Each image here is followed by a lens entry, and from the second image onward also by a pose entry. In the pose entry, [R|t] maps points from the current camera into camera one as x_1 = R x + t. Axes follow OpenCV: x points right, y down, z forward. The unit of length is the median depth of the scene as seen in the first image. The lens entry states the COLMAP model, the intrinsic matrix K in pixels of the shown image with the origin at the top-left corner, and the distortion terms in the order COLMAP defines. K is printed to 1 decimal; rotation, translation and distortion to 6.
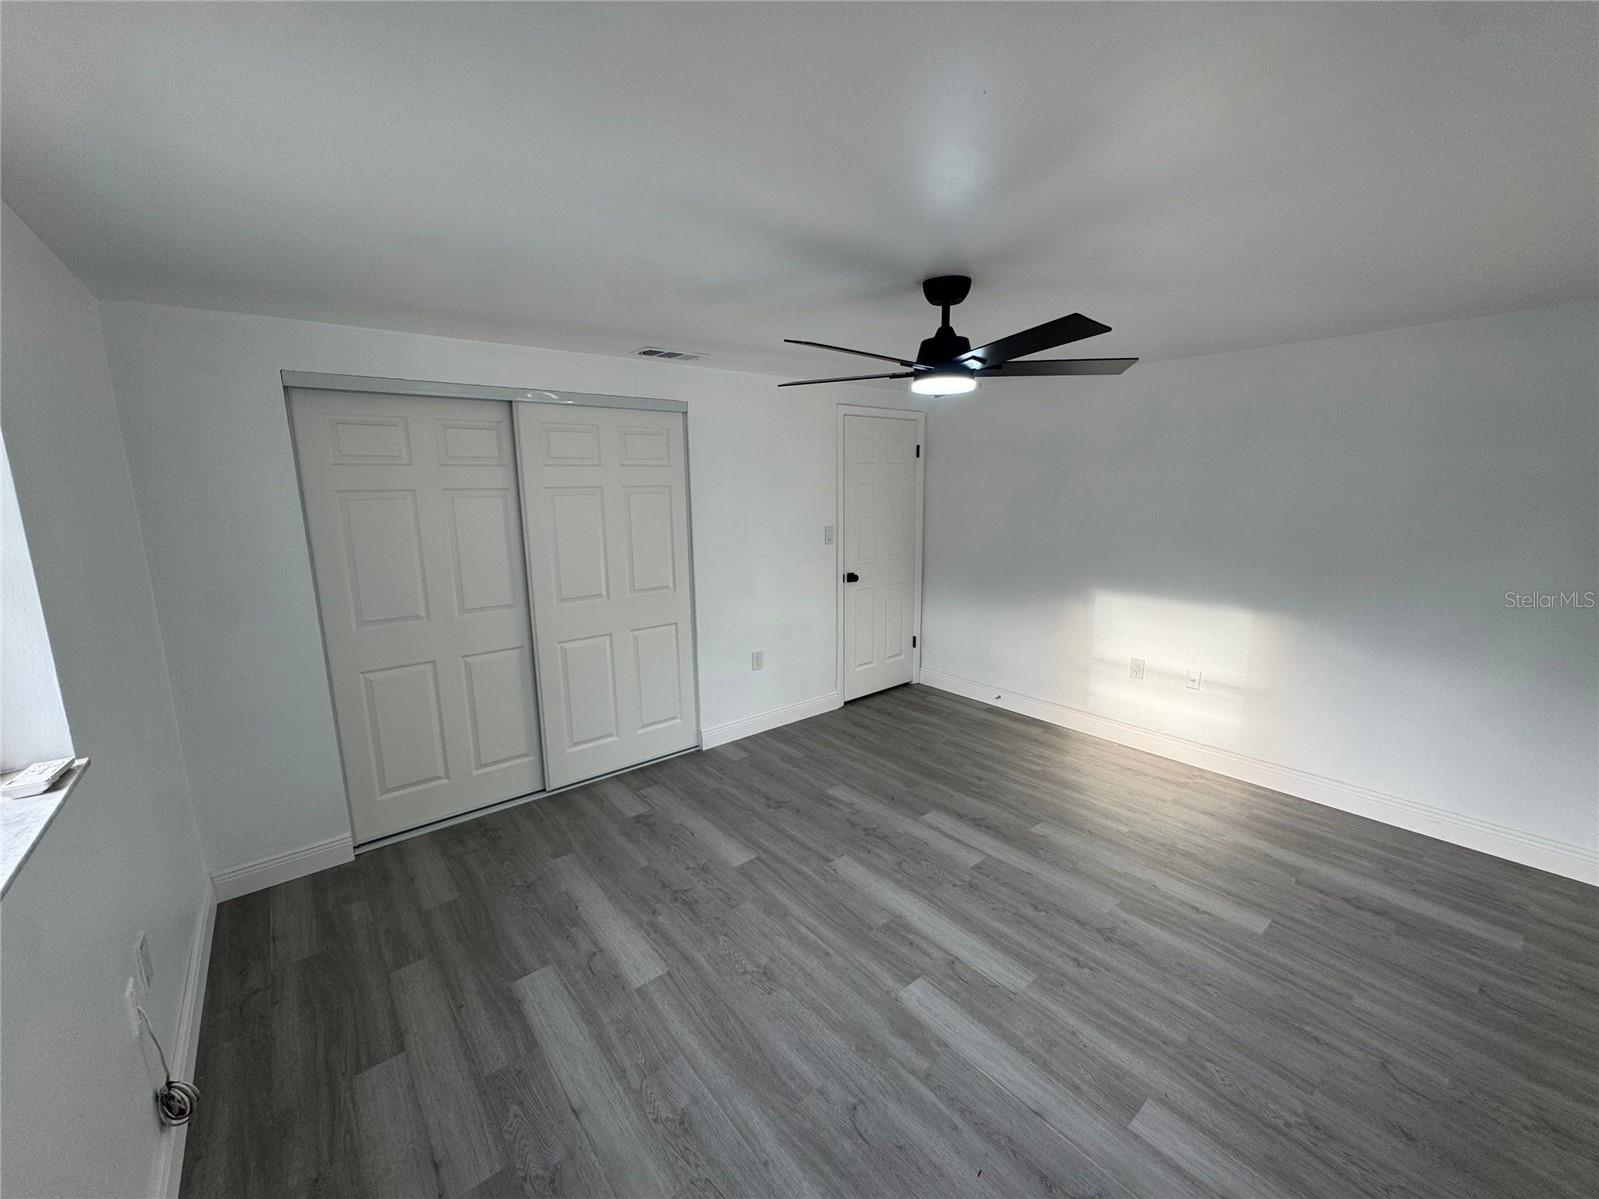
lens RADIAL K [[637.4, 0, 800.0], [0, 637.4, 600.1], [0, 0, 1]] dist [0.001442, -0.000507]
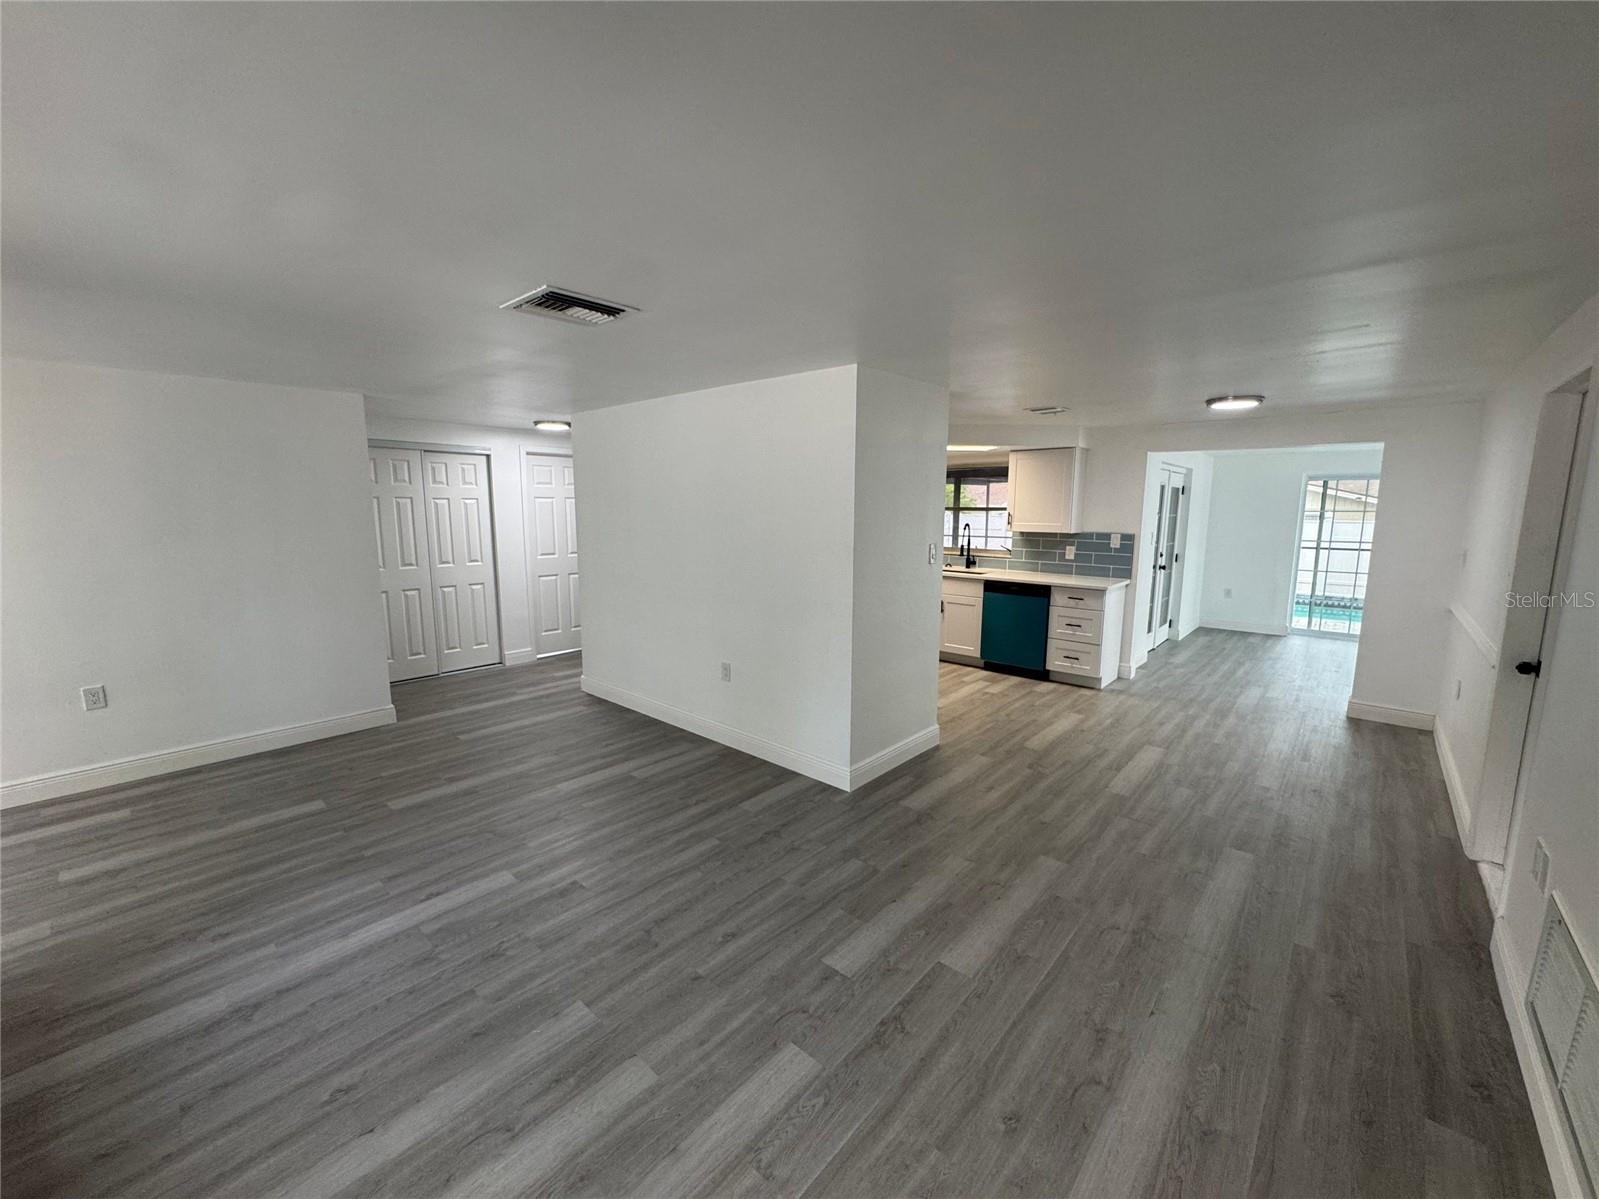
lens RADIAL K [[640.9, 0, 791.5], [0, 640.9, 595.7], [0, 0, 1]] dist [-0.002307, -0.000132]
pose [[0.148221, 0.149725, -0.977555, 0.905780], [-0.195493, 0.973404, 0.119448, -0.187321], [0.969440, 0.173400, 0.173549, 1.061205]]
